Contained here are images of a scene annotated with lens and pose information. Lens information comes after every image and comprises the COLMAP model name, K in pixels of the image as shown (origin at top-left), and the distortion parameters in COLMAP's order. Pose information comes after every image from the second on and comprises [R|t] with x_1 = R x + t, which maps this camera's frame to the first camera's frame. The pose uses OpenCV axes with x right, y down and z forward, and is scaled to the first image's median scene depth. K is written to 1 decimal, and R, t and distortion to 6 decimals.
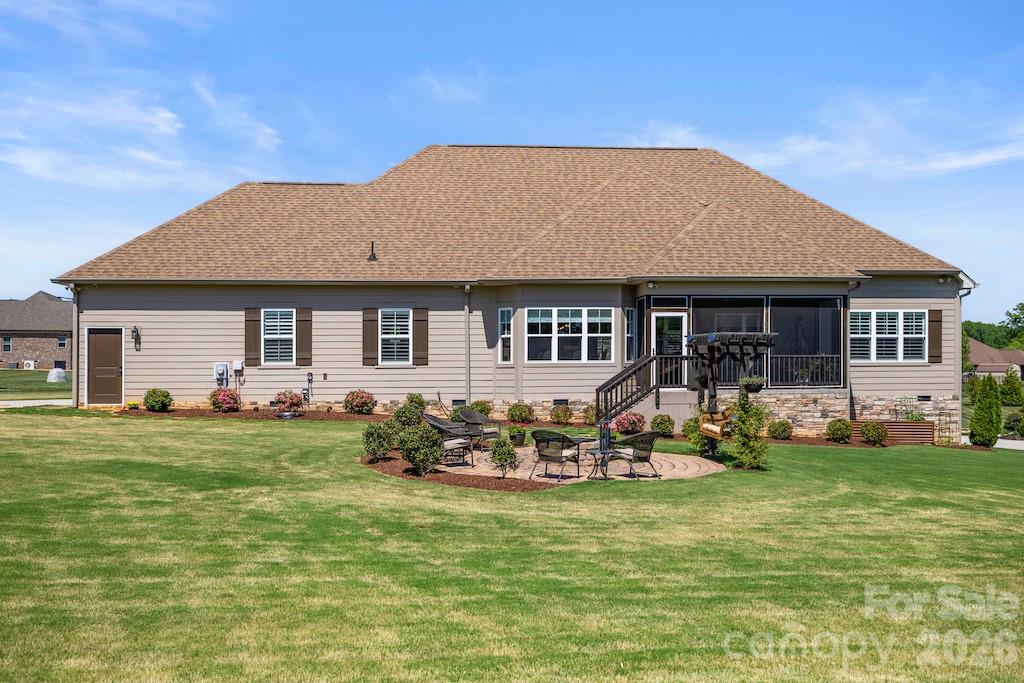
lens RADIAL K [[990.8, 0, 479.1], [0, 990.8, 322.3], [0, 0, 1]] dist [0.005931, 0.000000]
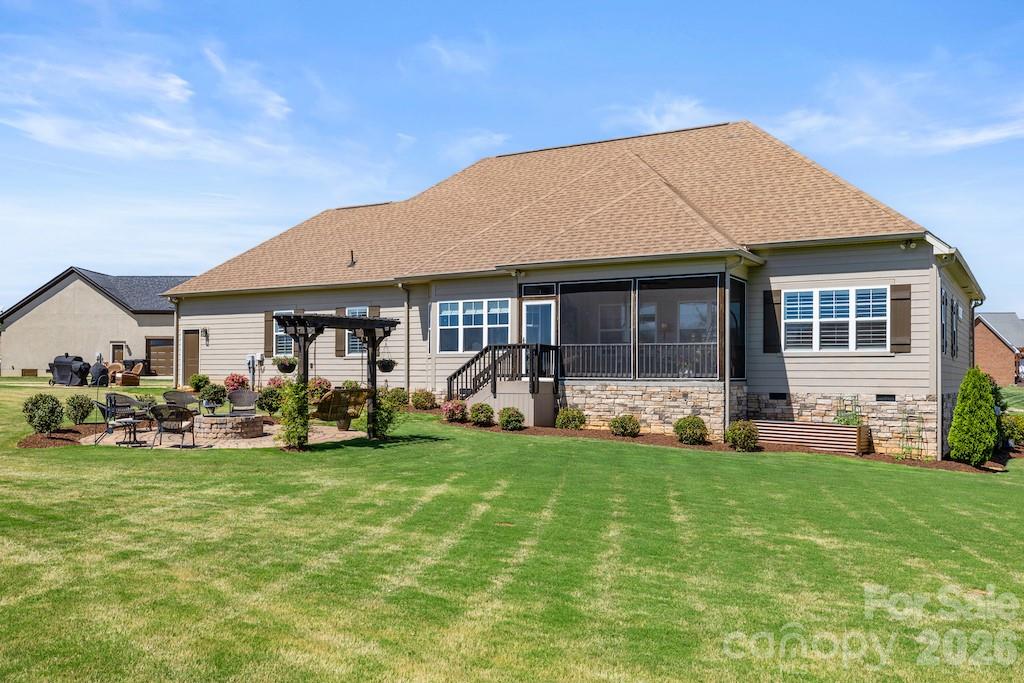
lens RADIAL K [[874.9, 0, 502.5], [0, 874.9, 343.7], [0, 0, 1]] dist [-0.002788, 0.005190]
pose [[0.812260, -0.011569, -0.583181, 0.647630], [0.016100, 0.999867, 0.002590, 0.028862], [0.583073, -0.011493, 0.812338, 0.275942]]
